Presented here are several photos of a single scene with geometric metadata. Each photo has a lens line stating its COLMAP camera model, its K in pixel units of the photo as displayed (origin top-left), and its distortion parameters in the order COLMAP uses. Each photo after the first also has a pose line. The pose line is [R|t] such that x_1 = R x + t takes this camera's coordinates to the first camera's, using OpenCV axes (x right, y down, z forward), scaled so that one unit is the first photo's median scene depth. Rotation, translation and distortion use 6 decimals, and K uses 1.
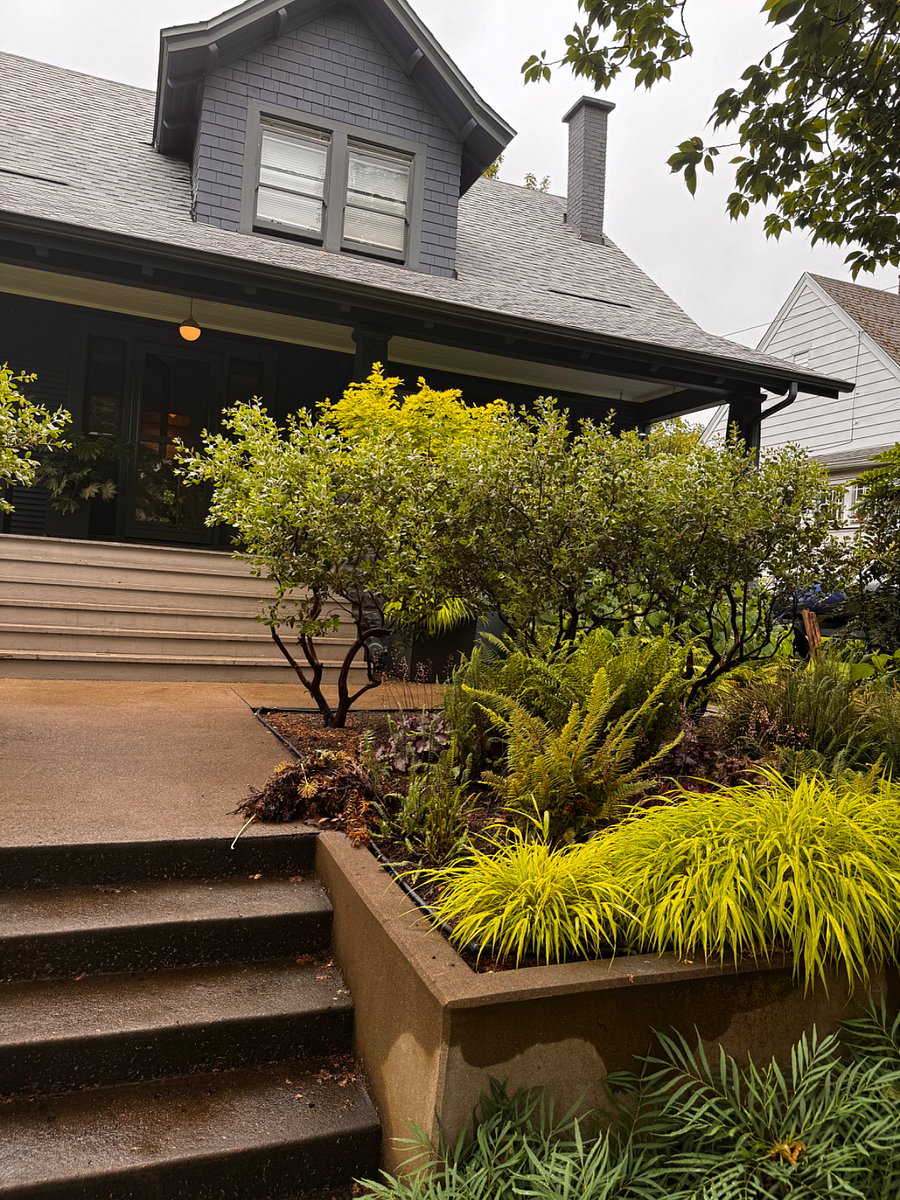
lens RADIAL K [[848.8, 0, 438.7], [0, 848.8, 599.4], [0, 0, 1]] dist [0.012034, -0.009683]
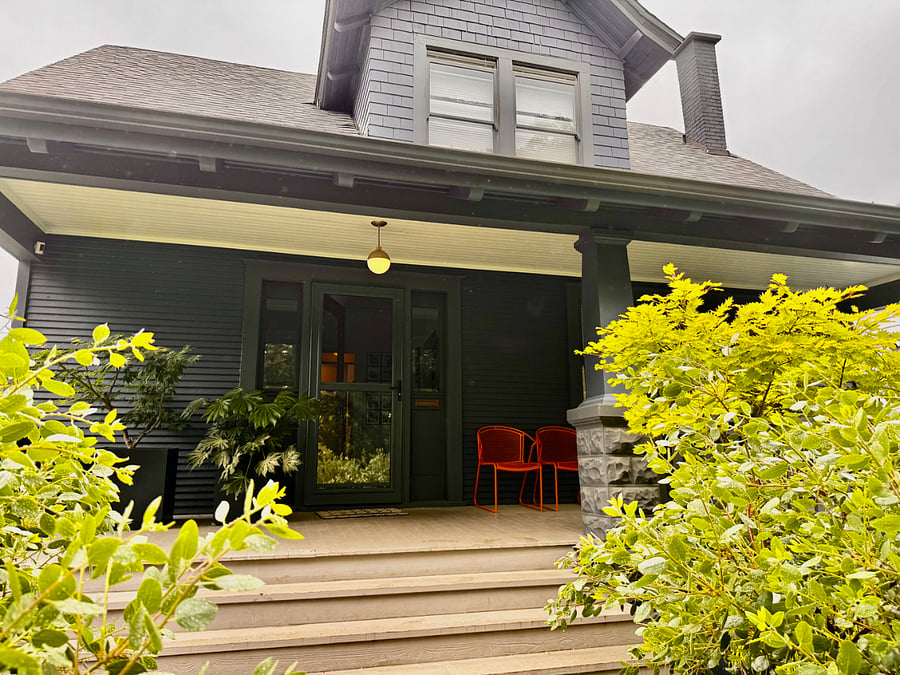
lens RADIAL K [[636.6, 0, 456.9], [0, 636.6, 339.9], [0, 0, 1]] dist [0.012034, -0.009683]
pose [[0.993231, -0.094471, -0.067589, -0.154986], [0.079316, 0.976671, -0.199556, -0.091449], [0.084864, 0.192845, 0.977553, 0.345589]]
